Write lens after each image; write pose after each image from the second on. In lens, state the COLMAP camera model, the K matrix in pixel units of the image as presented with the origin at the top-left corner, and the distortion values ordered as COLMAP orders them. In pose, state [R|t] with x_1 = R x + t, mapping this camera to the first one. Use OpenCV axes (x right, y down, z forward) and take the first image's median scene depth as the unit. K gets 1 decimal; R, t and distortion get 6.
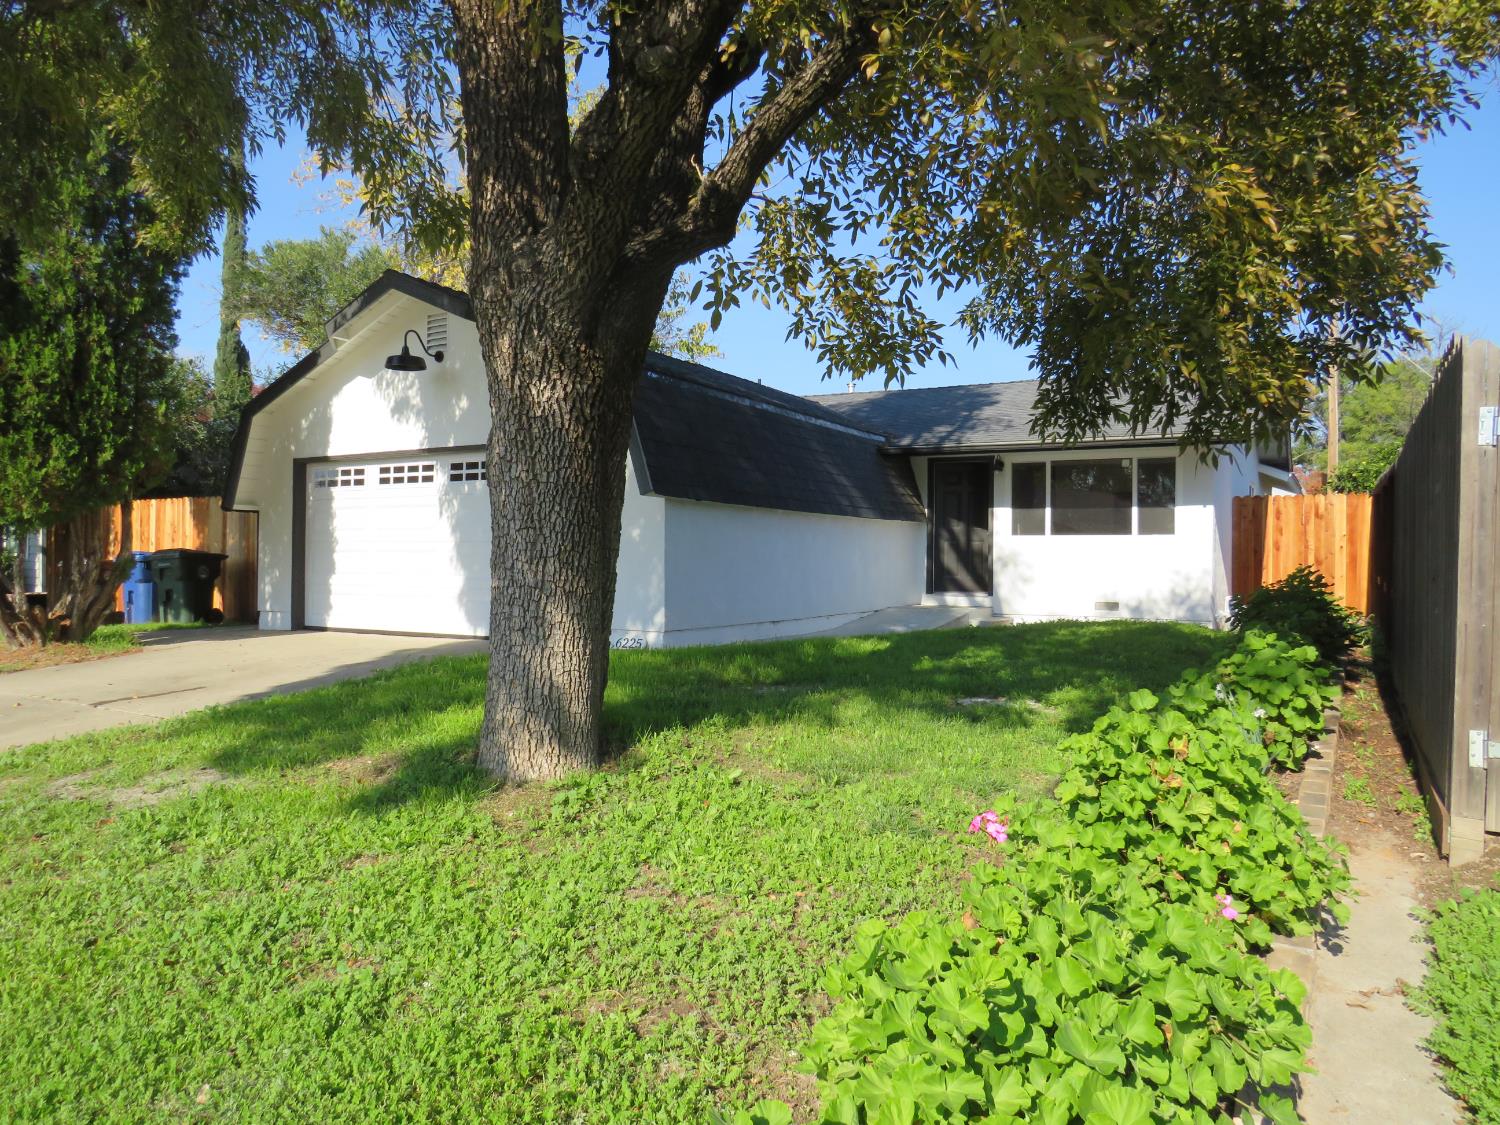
lens RADIAL K [[1081.5, 0, 744.0], [0, 1081.5, 563.1], [0, 0, 1]] dist [-0.032768, 0.015131]
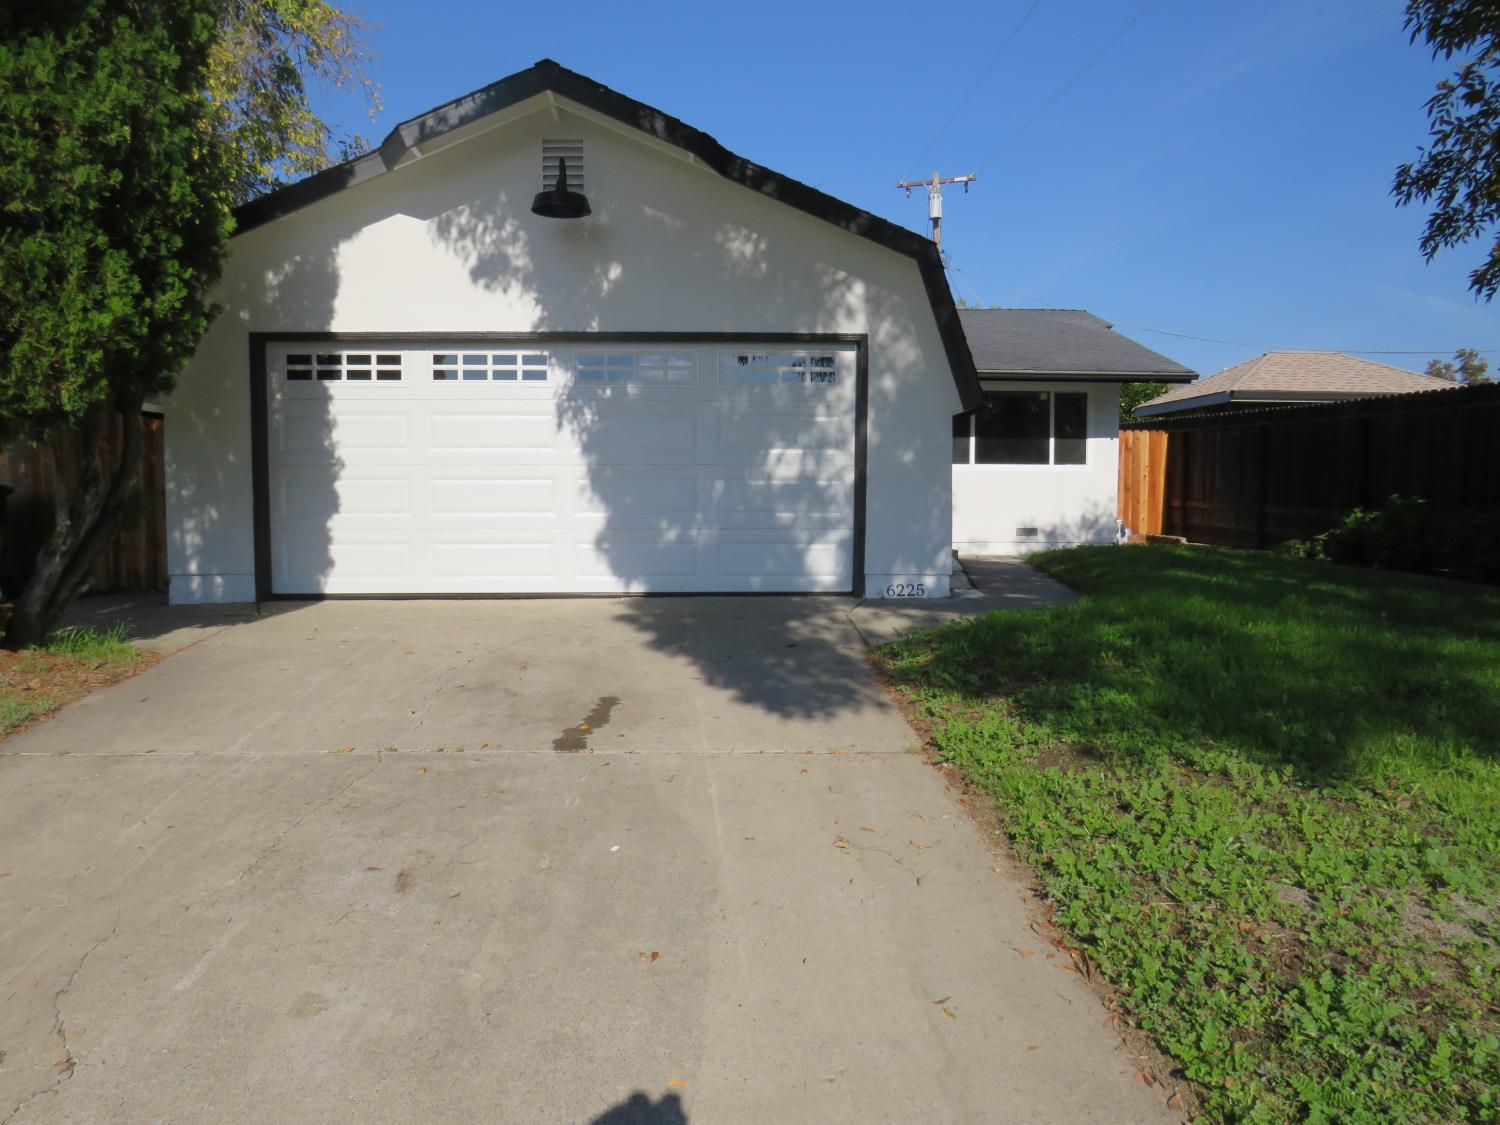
lens RADIAL K [[1077.7, 0, 754.6], [0, 1077.7, 549.9], [0, 0, 1]] dist [-0.010899, -0.009074]
pose [[0.834831, -0.035422, 0.549366, -0.530850], [0.006526, 0.998494, 0.054462, -0.001625], [-0.550468, -0.041881, 0.833805, 0.308046]]
